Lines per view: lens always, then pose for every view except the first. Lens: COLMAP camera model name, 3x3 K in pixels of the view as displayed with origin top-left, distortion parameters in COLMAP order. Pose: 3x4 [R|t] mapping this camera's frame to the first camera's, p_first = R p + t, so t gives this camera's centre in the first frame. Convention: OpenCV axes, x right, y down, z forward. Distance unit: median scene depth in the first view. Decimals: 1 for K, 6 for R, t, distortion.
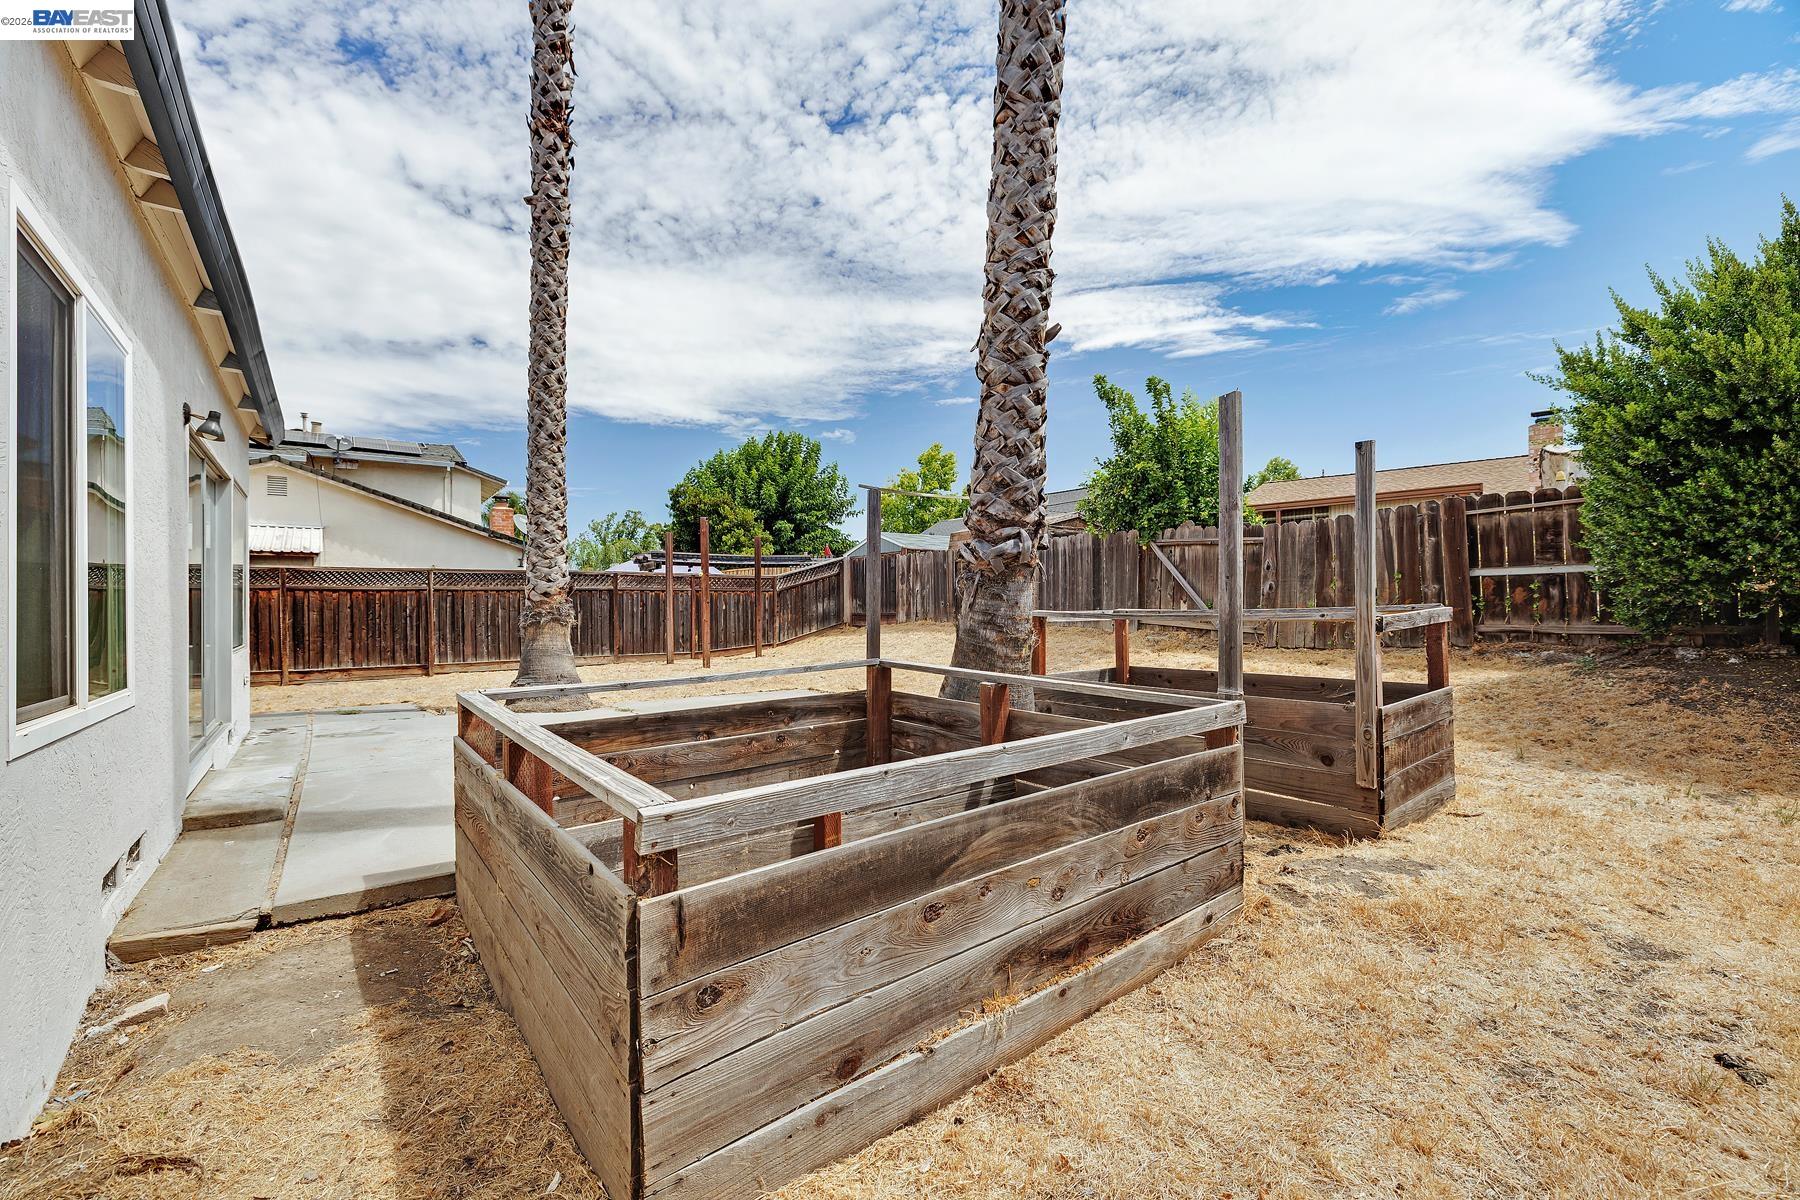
lens RADIAL K [[754.9, 0, 898.2], [0, 754.9, 603.3], [0, 0, 1]] dist [-0.002567, -0.000406]
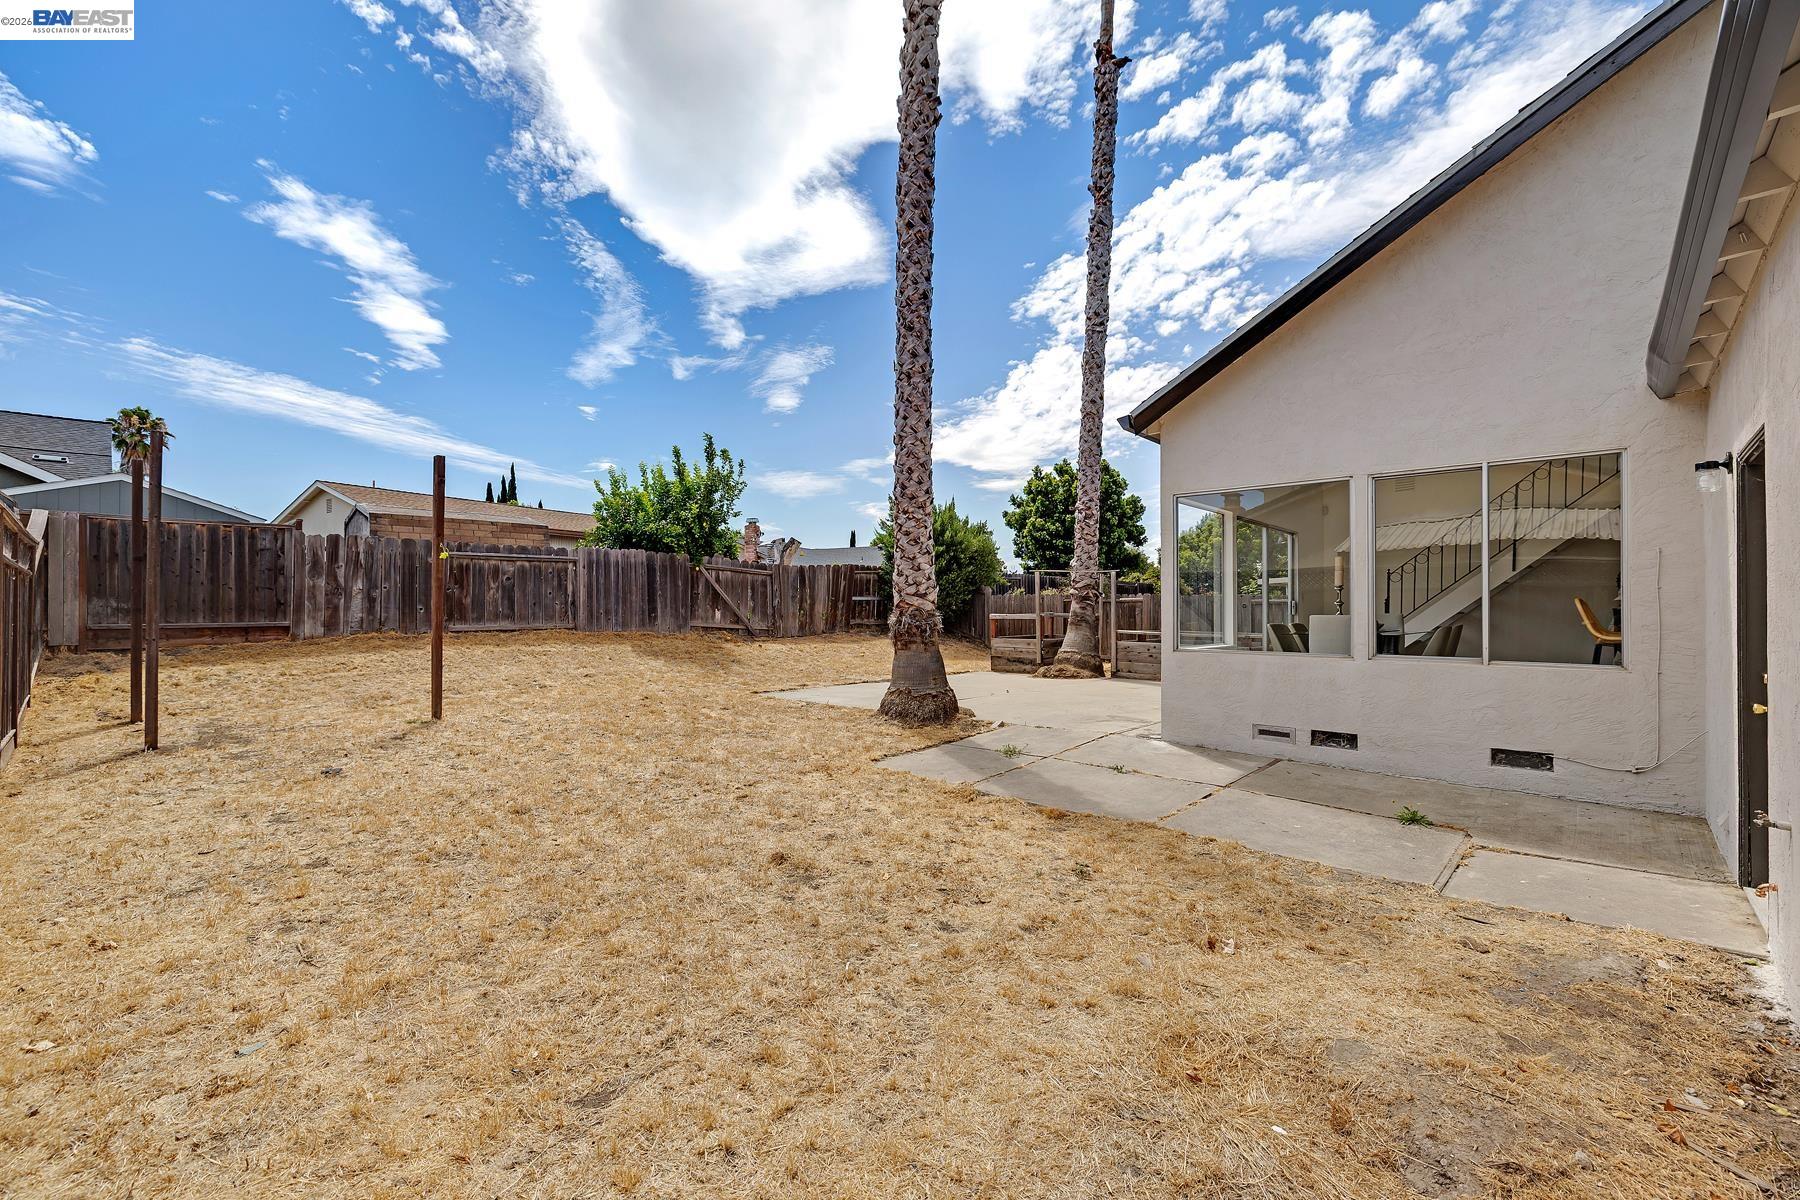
lens RADIAL K [[754.9, 0, 898.3], [0, 754.9, 608.0], [0, 0, 1]] dist [-0.002567, -0.000406]
pose [[-0.186891, 0.011898, 0.982309, -0.902831], [-0.001619, 0.999922, -0.012419, 0.009172], [-0.982379, -0.003911, -0.186857, 0.800609]]
